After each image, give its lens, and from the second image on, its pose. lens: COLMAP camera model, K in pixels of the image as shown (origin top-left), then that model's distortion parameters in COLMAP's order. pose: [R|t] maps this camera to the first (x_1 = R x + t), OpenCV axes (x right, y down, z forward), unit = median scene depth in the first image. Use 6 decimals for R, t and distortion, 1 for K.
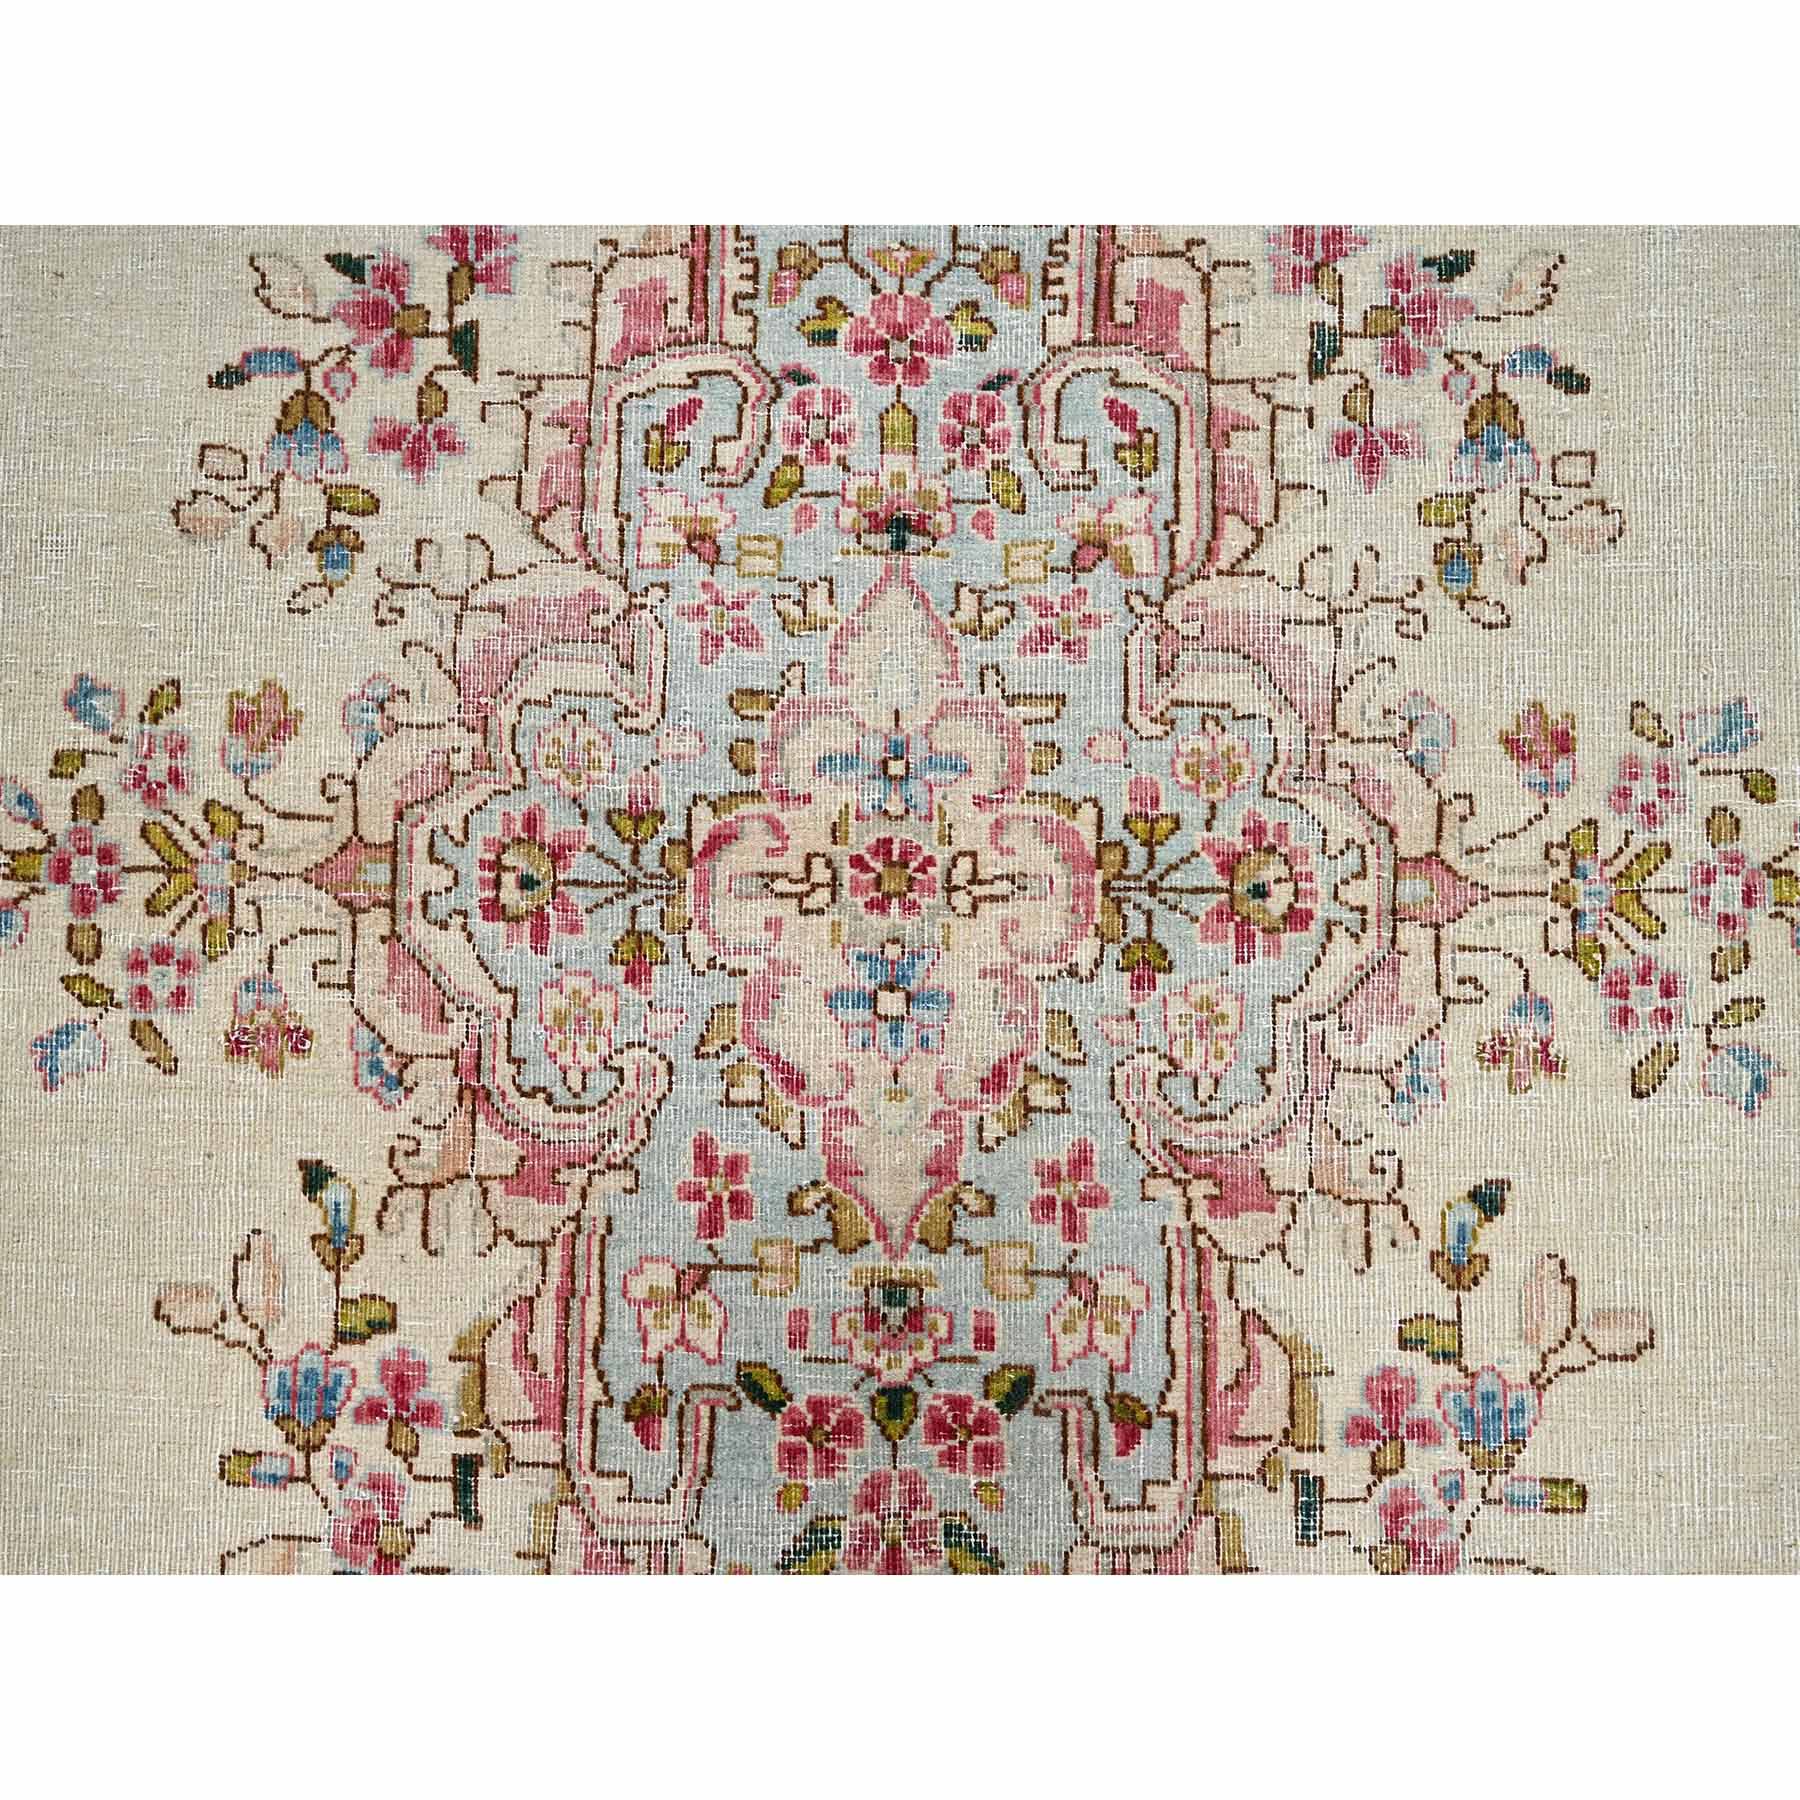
lens RADIAL K [[2250.8, 0, 900.0], [0, 2250.8, 900.0], [0, 0, 1]] dist [-0.006960, -0.011944]
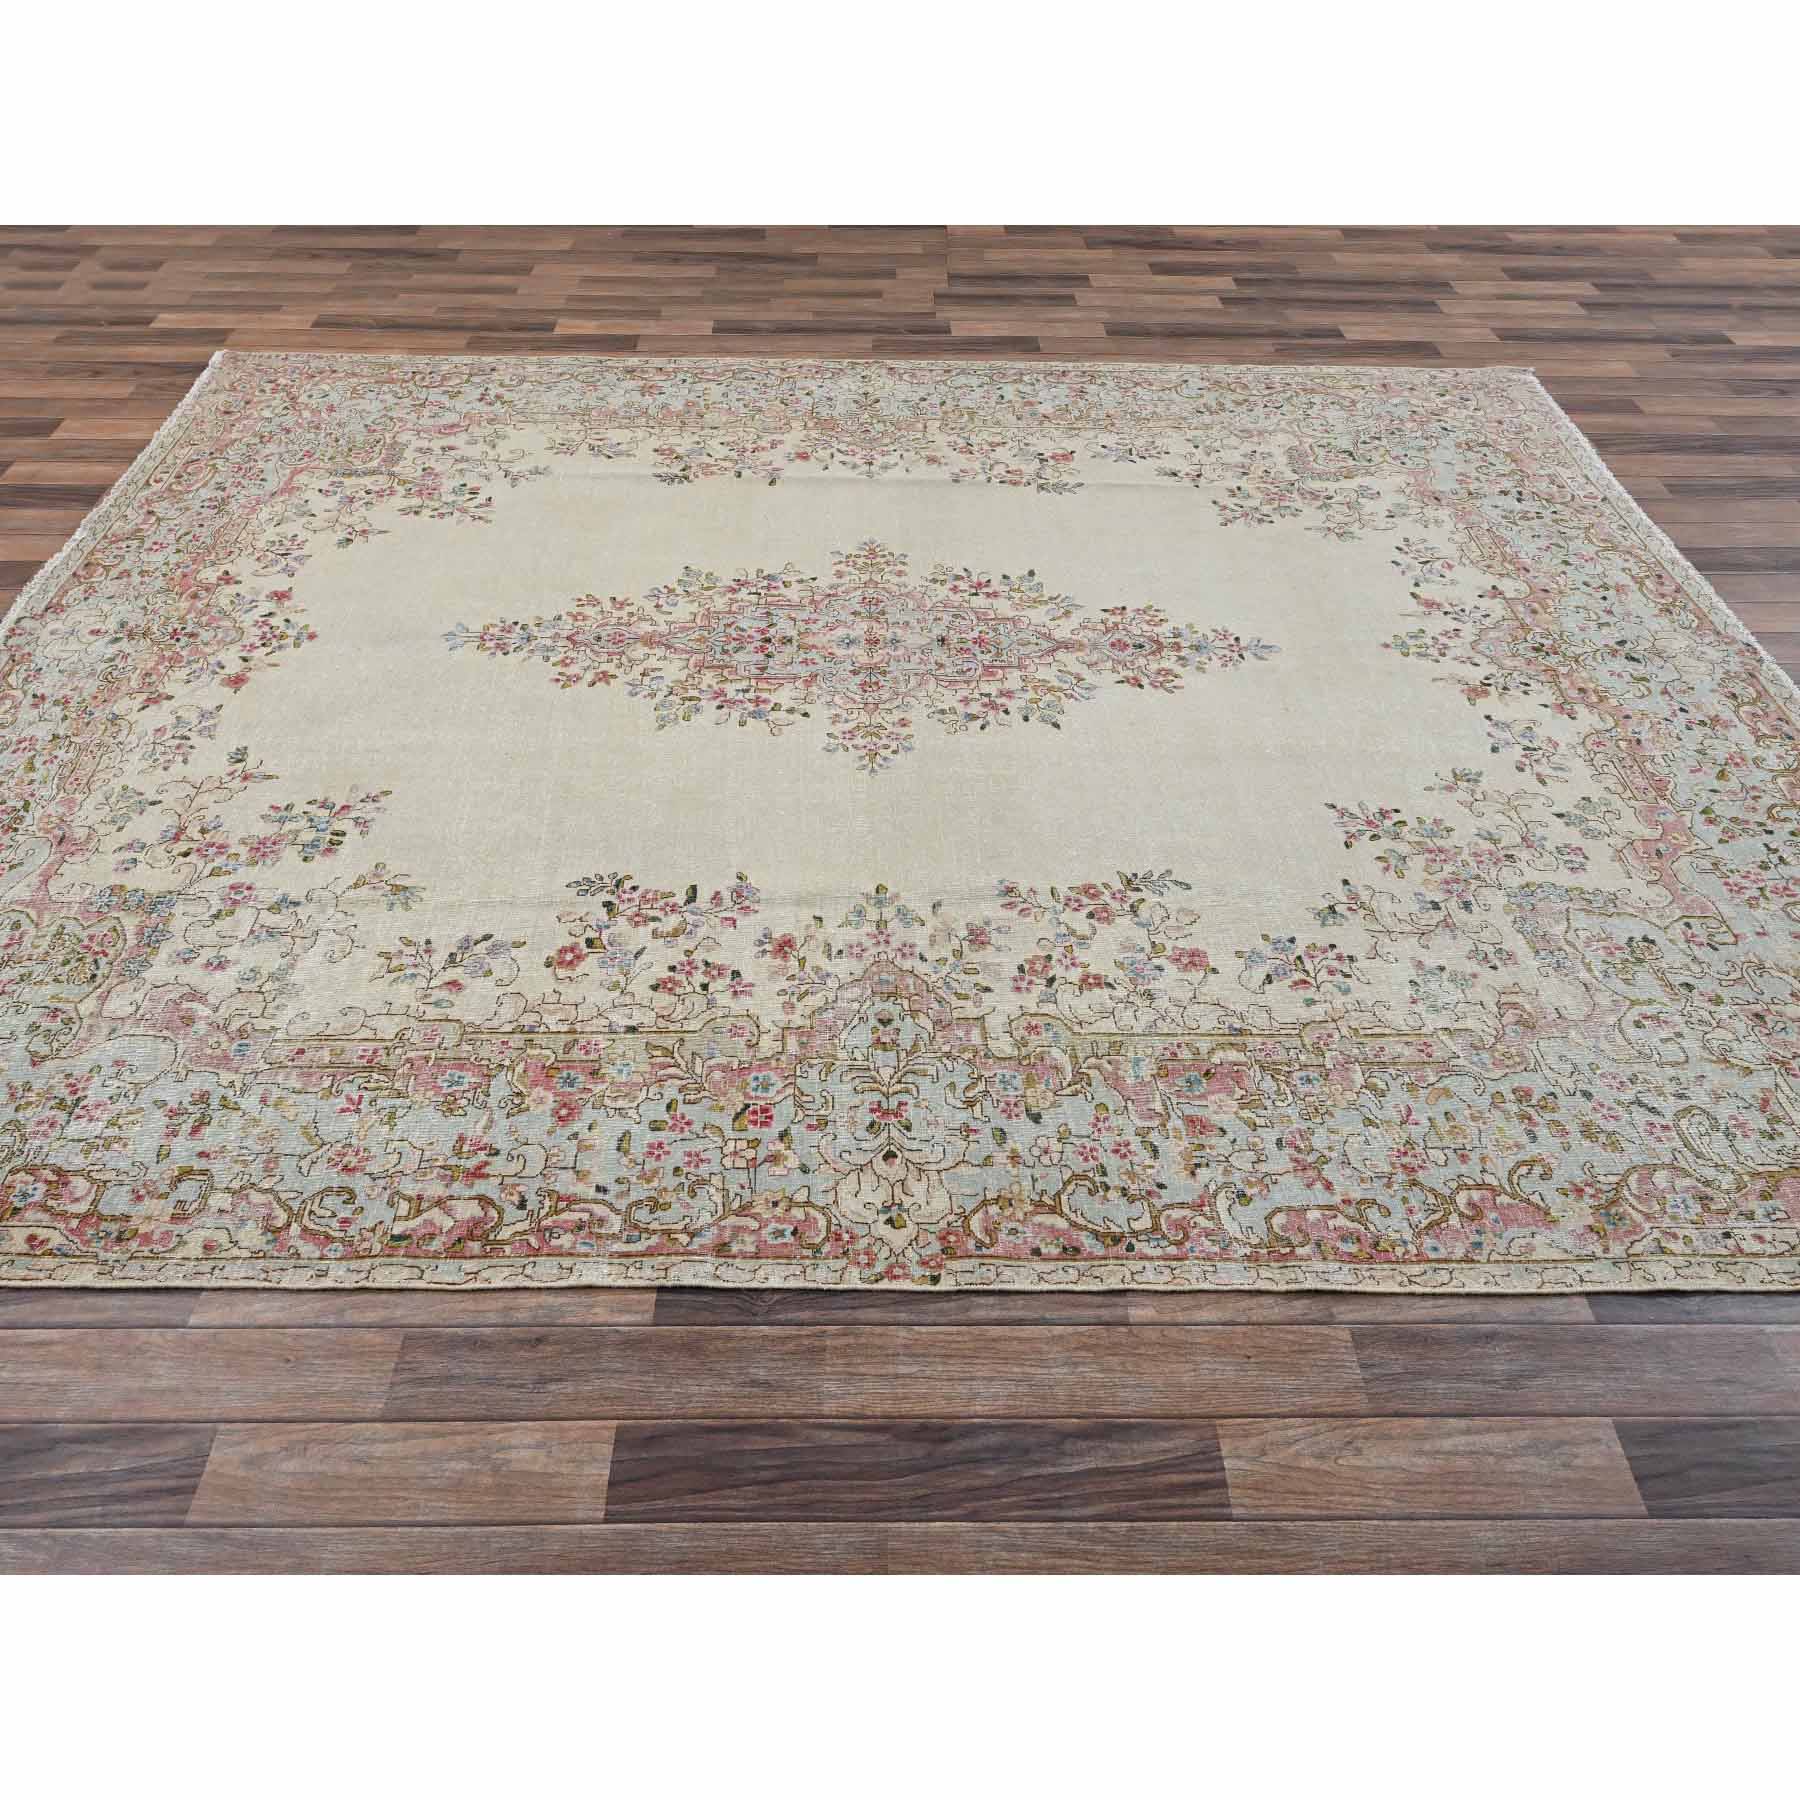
lens RADIAL K [[1301.7, 0, 900.0], [0, 1301.7, 900.0], [0, 0, 1]] dist [-0.003251, 0.003119]
pose [[0.030175, 0.726269, -0.686748, 2.370721], [-0.998923, 0.046131, 0.004894, -0.058896], [0.035235, 0.685861, 0.726879, -0.694166]]
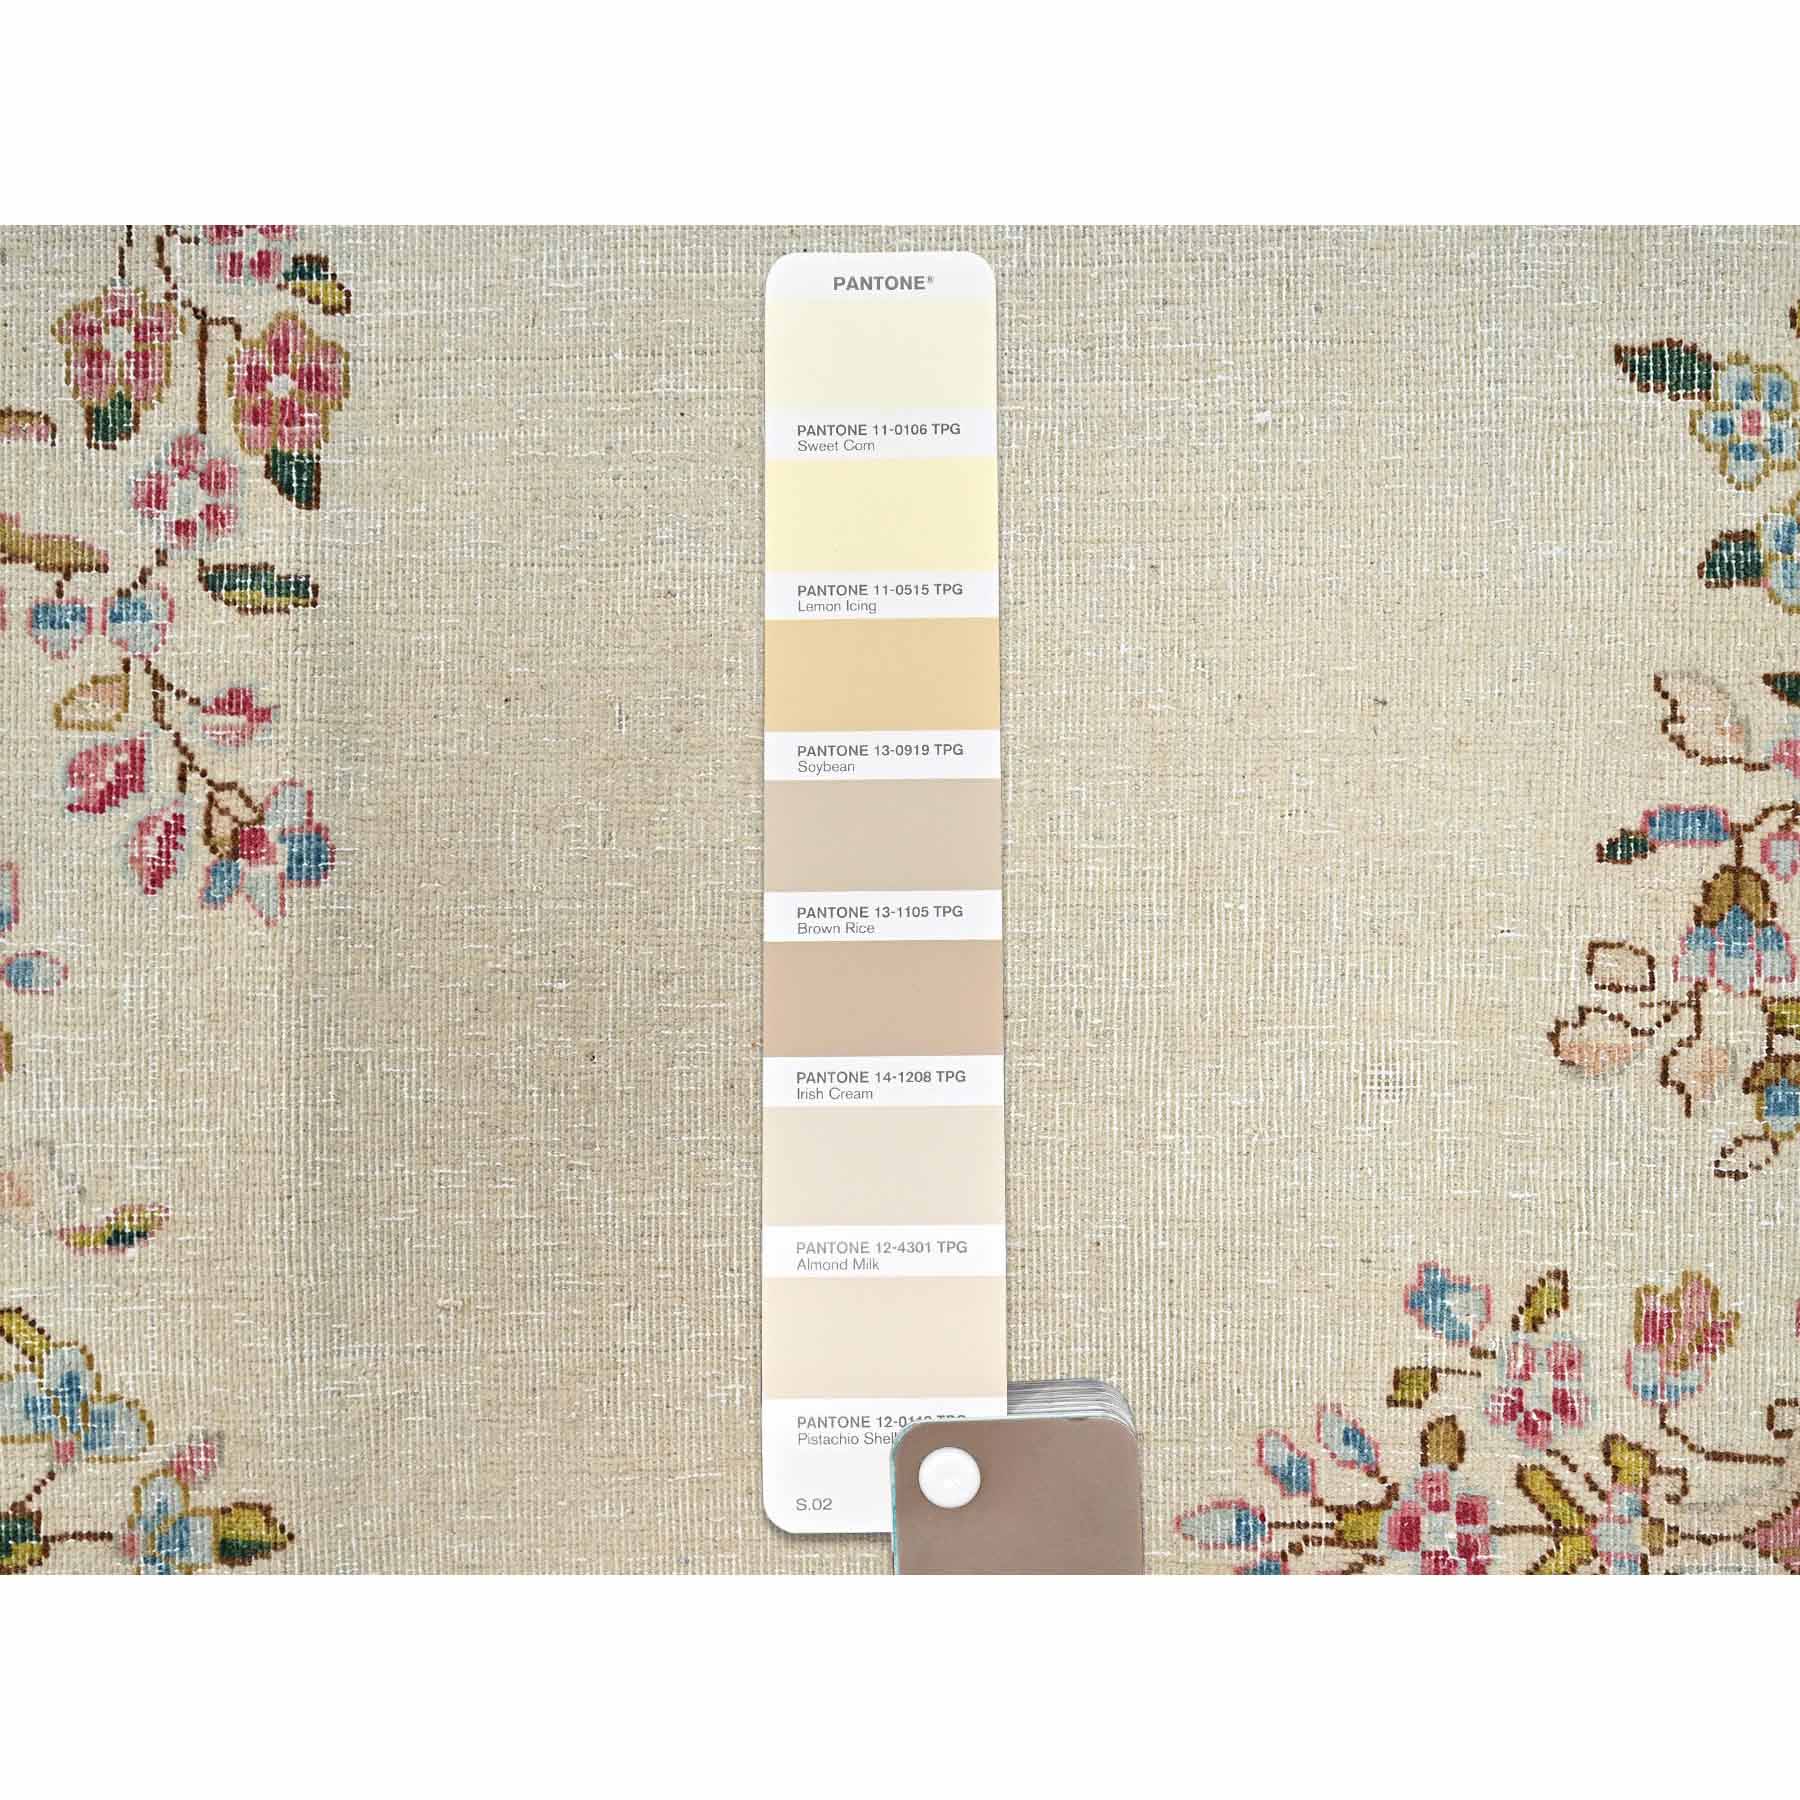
lens RADIAL K [[2250.8, 0, 900.0], [0, 2250.8, 900.0], [0, 0, 1]] dist [-0.006960, -0.011944]
pose [[0.999883, -0.011059, 0.010531, -0.543181], [0.010277, 0.997379, 0.071617, -0.272121], [-0.011295, -0.071501, 0.997377, 0.288401]]
